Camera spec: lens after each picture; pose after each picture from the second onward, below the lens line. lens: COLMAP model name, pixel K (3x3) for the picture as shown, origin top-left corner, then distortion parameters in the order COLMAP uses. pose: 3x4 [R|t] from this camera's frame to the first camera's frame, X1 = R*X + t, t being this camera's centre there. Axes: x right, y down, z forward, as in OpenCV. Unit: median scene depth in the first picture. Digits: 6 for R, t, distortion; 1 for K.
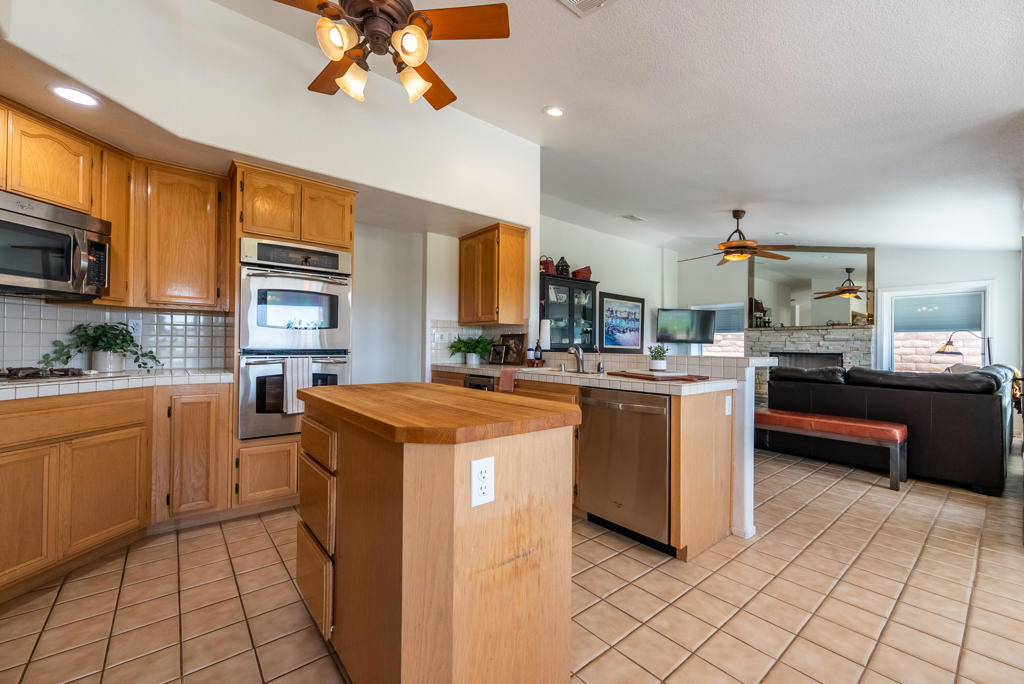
lens RADIAL K [[413.1, 0, 513.1], [0, 413.1, 342.0], [0, 0, 1]] dist [0.001694, -0.000768]
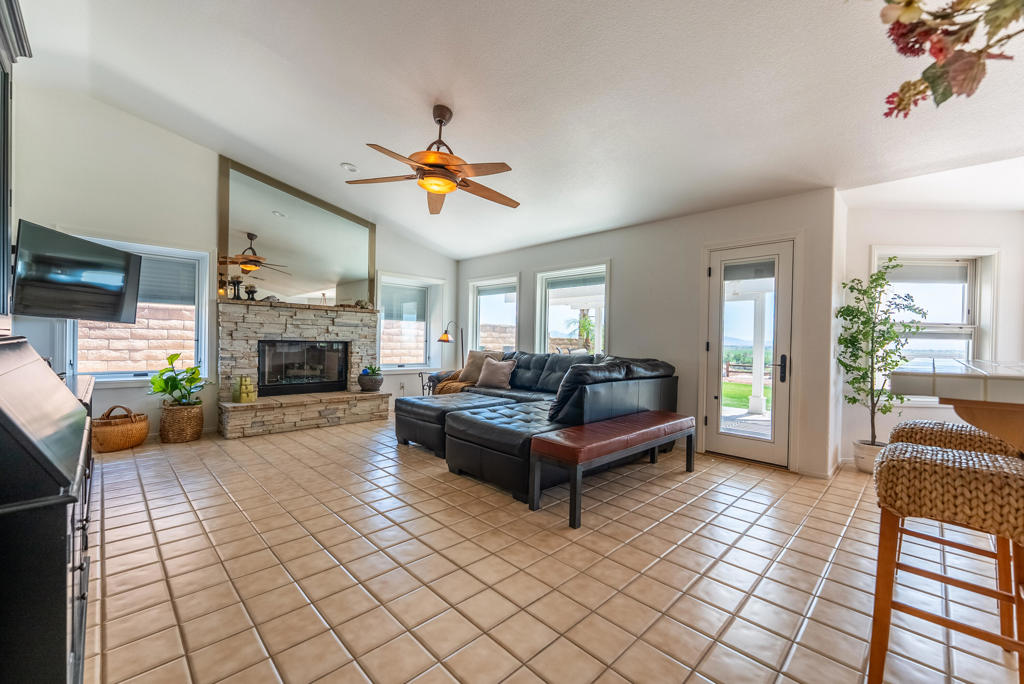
lens RADIAL K [[413.1, 0, 513.1], [0, 413.1, 344.4], [0, 0, 1]] dist [0.001694, -0.000768]
pose [[-0.095871, -0.020284, 0.995187, -0.051556], [-0.032126, 0.999335, 0.017274, 0.007592], [-0.994875, -0.030315, -0.096458, 0.666644]]
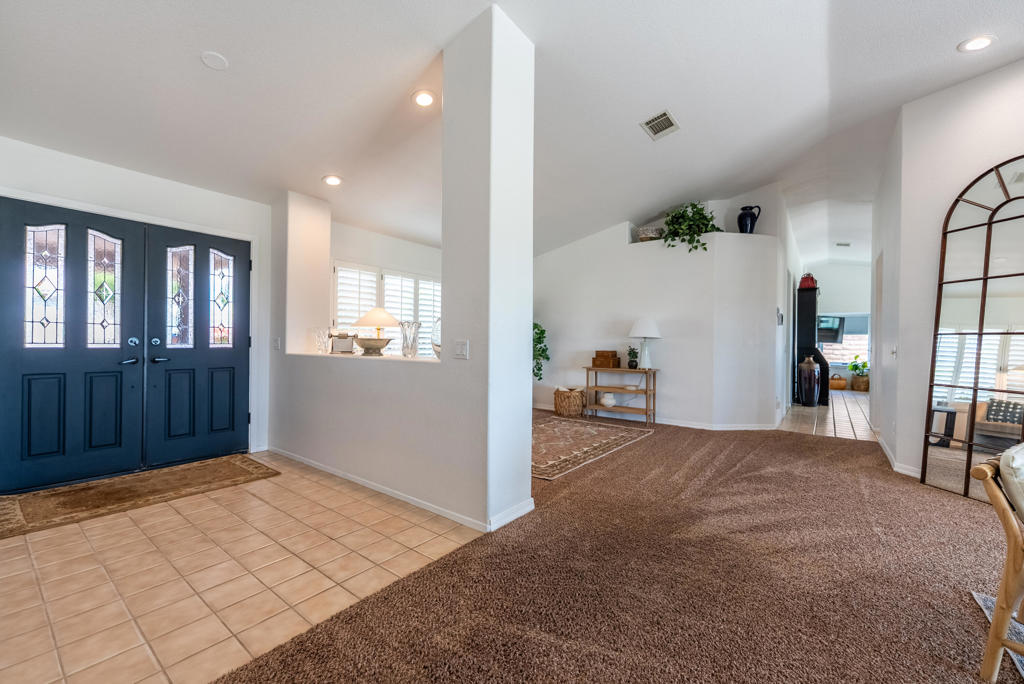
lens RADIAL K [[413.1, 0, 518.7], [0, 413.1, 343.5], [0, 0, 1]] dist [0.001694, -0.000768]
pose [[0.969662, 0.003896, 0.244419, -0.877302], [-0.007575, 0.999872, 0.014114, -0.006304], [-0.244332, -0.015538, 0.969567, 0.012059]]
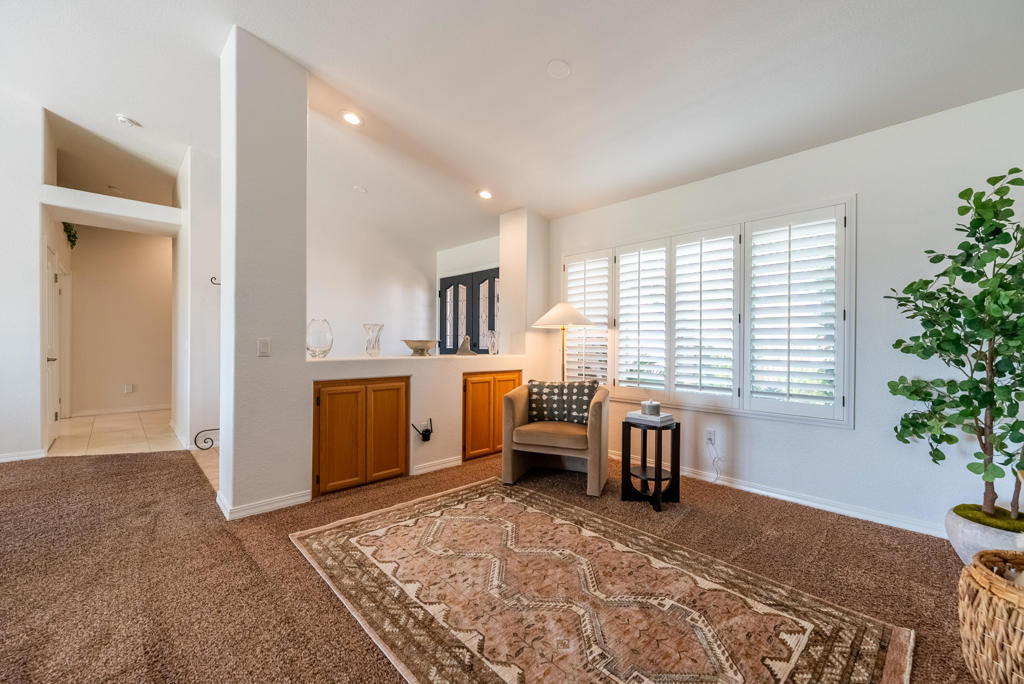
lens RADIAL K [[413.1, 0, 517.4], [0, 413.1, 341.9], [0, 0, 1]] dist [0.001694, -0.000768]
pose [[0.077920, -0.007912, -0.996928, -0.456885], [0.004078, 0.999963, -0.007617, 0.002130], [0.996951, -0.003472, 0.077949, 0.524805]]
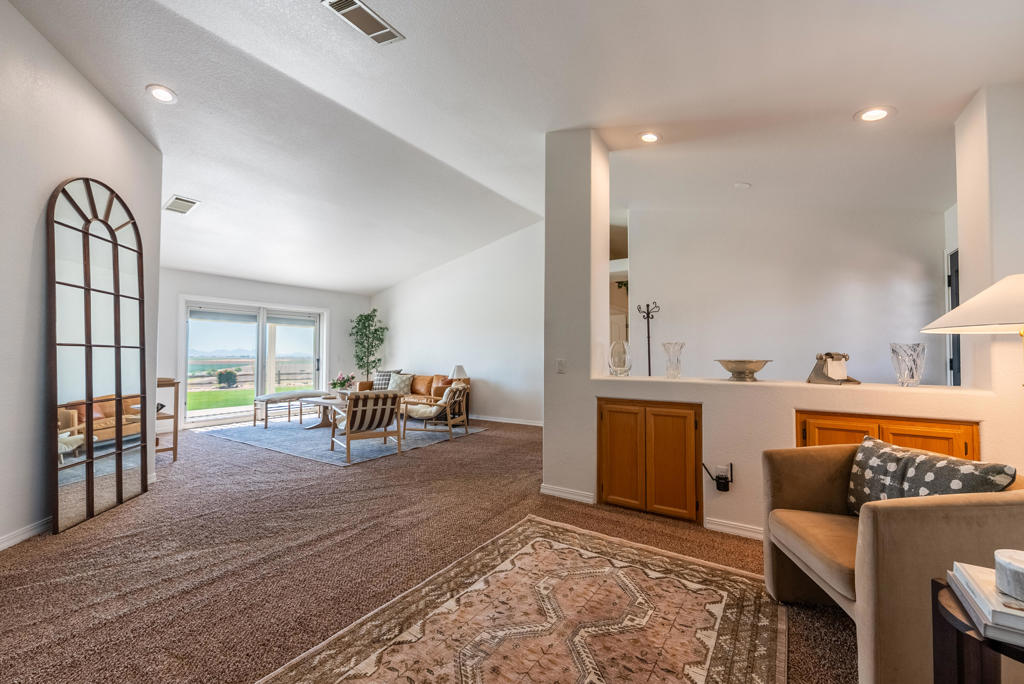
lens RADIAL K [[413.1, 0, 510.8], [0, 413.1, 344.7], [0, 0, 1]] dist [0.001694, -0.000768]
pose [[-0.957737, -0.016392, -0.287178, -0.629942], [-0.005749, 0.999266, -0.037863, -0.002317], [0.287588, -0.034612, -0.957129, 0.733117]]
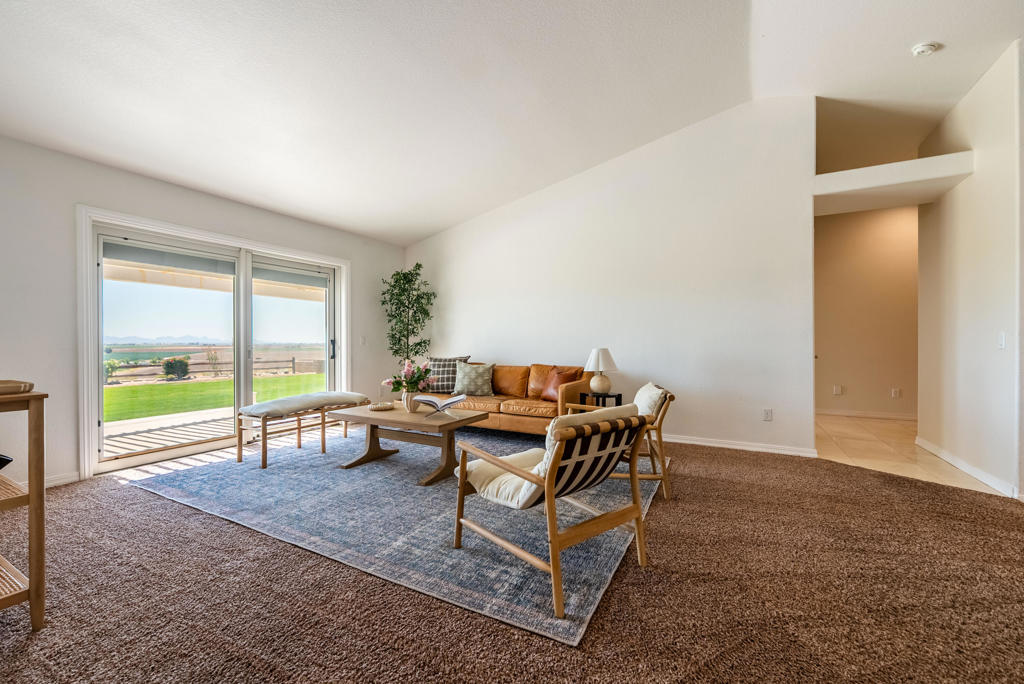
lens RADIAL K [[413.1, 0, 512.2], [0, 413.1, 344.8], [0, 0, 1]] dist [0.001694, -0.000768]
pose [[-0.930087, -0.004606, -0.367309, -0.490532], [-0.002726, 0.999980, -0.005637, 0.006867], [0.367328, -0.004242, -0.930082, 0.320167]]
